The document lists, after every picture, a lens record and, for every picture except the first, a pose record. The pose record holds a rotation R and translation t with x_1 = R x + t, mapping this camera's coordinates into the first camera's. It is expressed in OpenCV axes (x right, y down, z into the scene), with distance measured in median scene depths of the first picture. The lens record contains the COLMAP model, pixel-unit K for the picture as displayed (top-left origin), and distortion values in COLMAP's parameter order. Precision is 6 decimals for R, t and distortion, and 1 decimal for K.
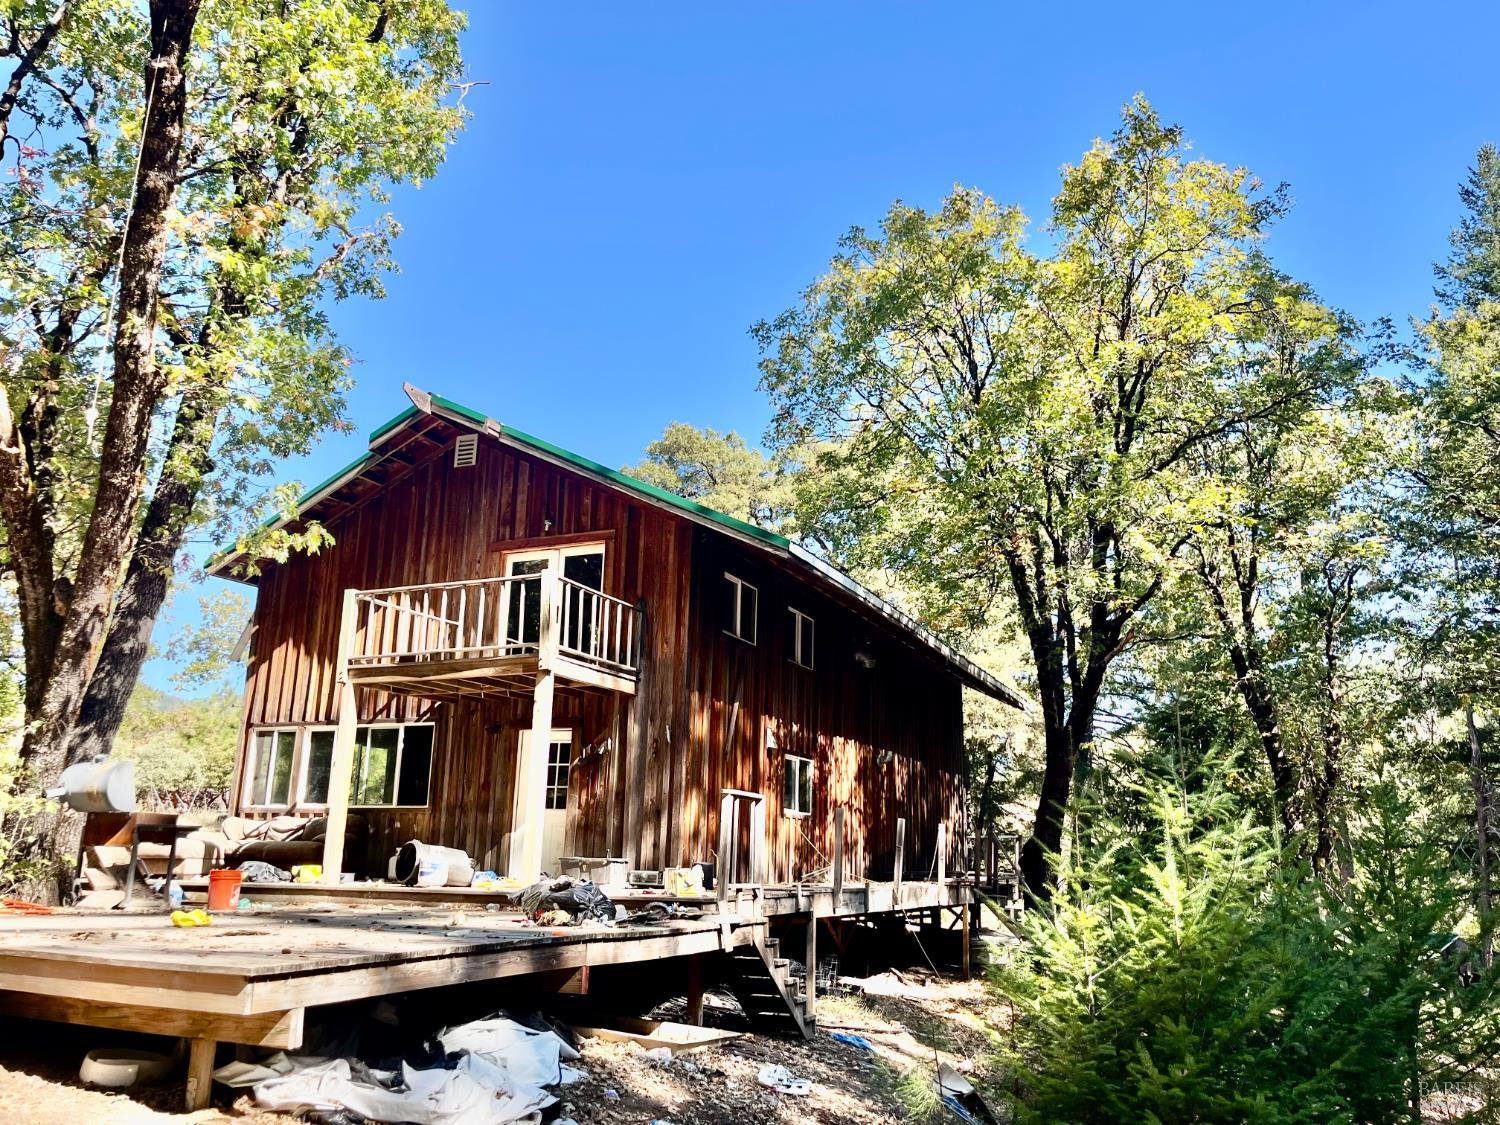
lens RADIAL K [[1135.5, 0, 751.6], [0, 1135.5, 567.4], [0, 0, 1]] dist [0.034081, -0.006584]
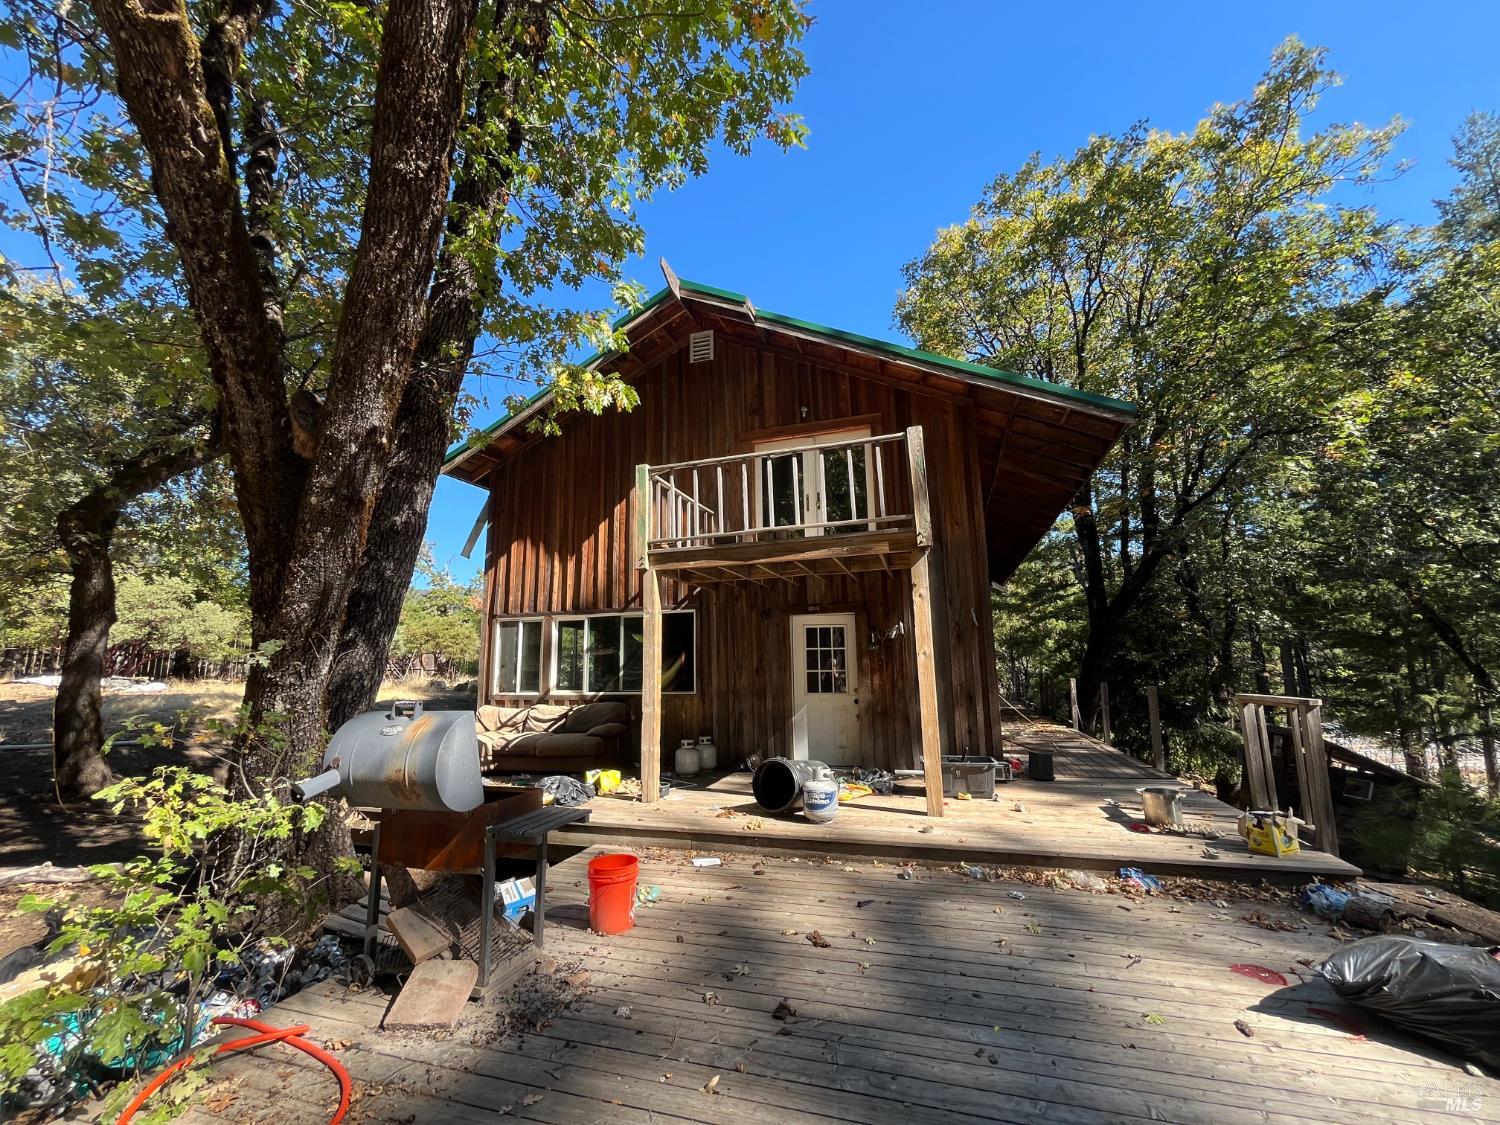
lens RADIAL K [[601.3, 0, 747.8], [0, 601.3, 555.6], [0, 0, 1]] dist [0.002482, 0.000846]
pose [[0.993676, -0.019987, 0.110489, -0.297680], [0.012604, 0.997666, 0.067117, 0.054719], [-0.111572, -0.065300, 0.991609, 0.482506]]
